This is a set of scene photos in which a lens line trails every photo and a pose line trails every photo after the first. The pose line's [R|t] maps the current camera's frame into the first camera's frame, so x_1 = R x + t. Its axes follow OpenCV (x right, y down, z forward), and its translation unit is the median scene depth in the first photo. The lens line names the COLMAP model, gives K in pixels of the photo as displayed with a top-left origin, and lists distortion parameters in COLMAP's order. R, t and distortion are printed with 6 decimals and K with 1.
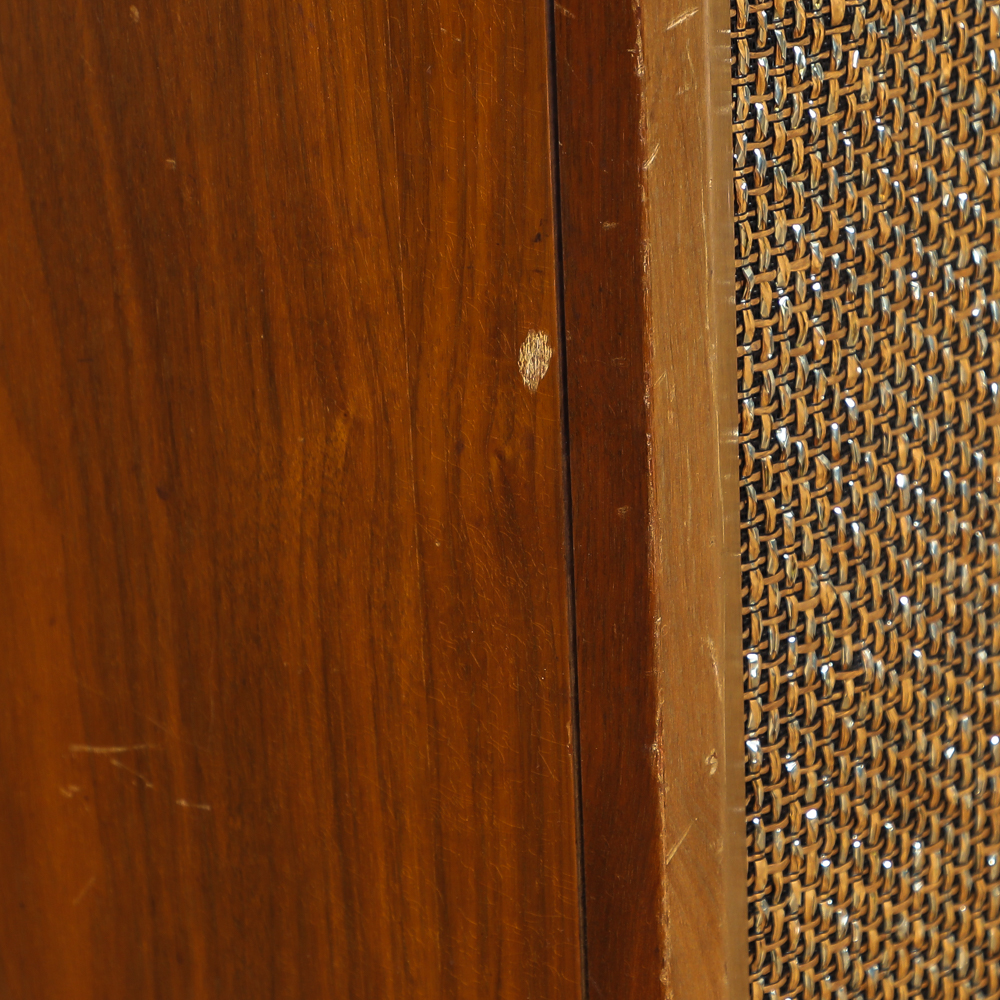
lens RADIAL K [[4684.0, 0, 500.5], [0, 4684.0, 499.8], [0, 0, 1]] dist [0.006266, 0.000000]
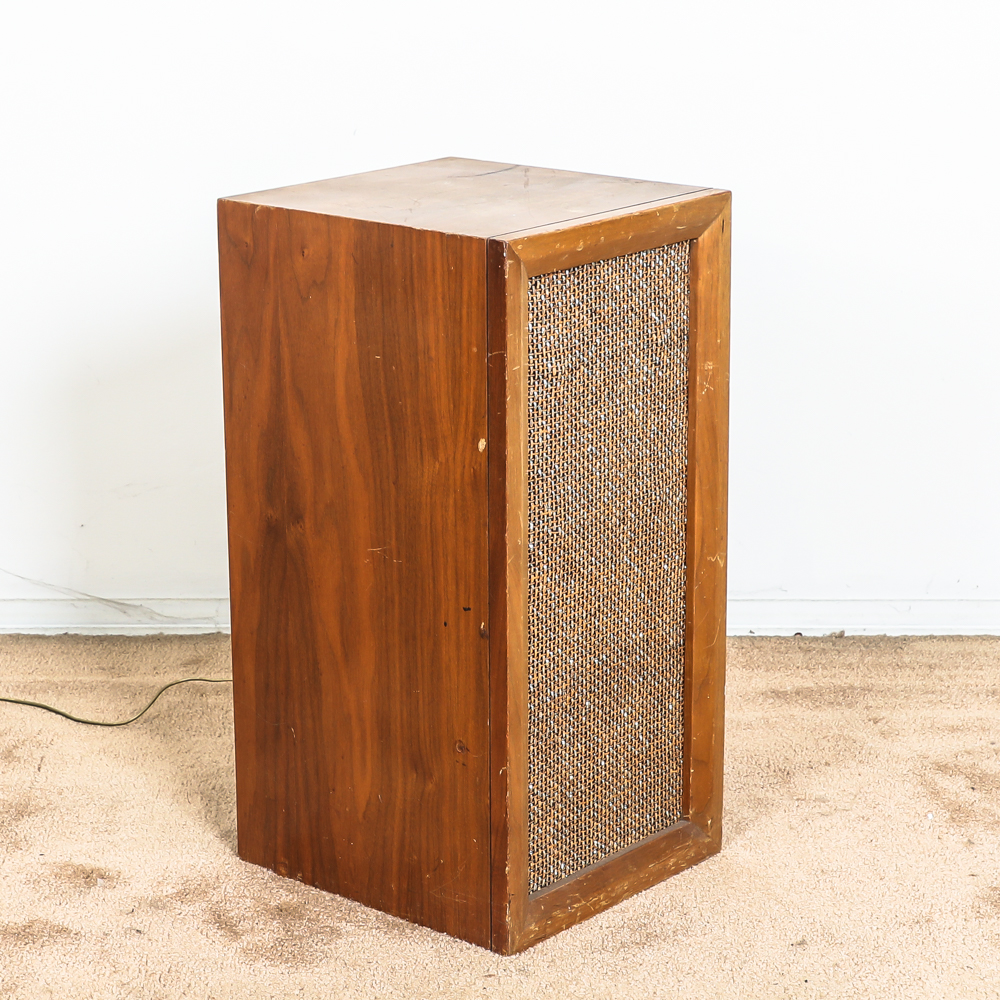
lens RADIAL K [[2640.8, 0, 504.9], [0, 2640.8, 538.2], [0, 0, 1]] dist [-0.001466, 0.000000]
pose [[0.999331, 0.036554, -0.000816, 0.032552], [-0.036433, 0.993621, -0.106724, 0.306523], [-0.003090, 0.106683, 0.994288, -1.401319]]
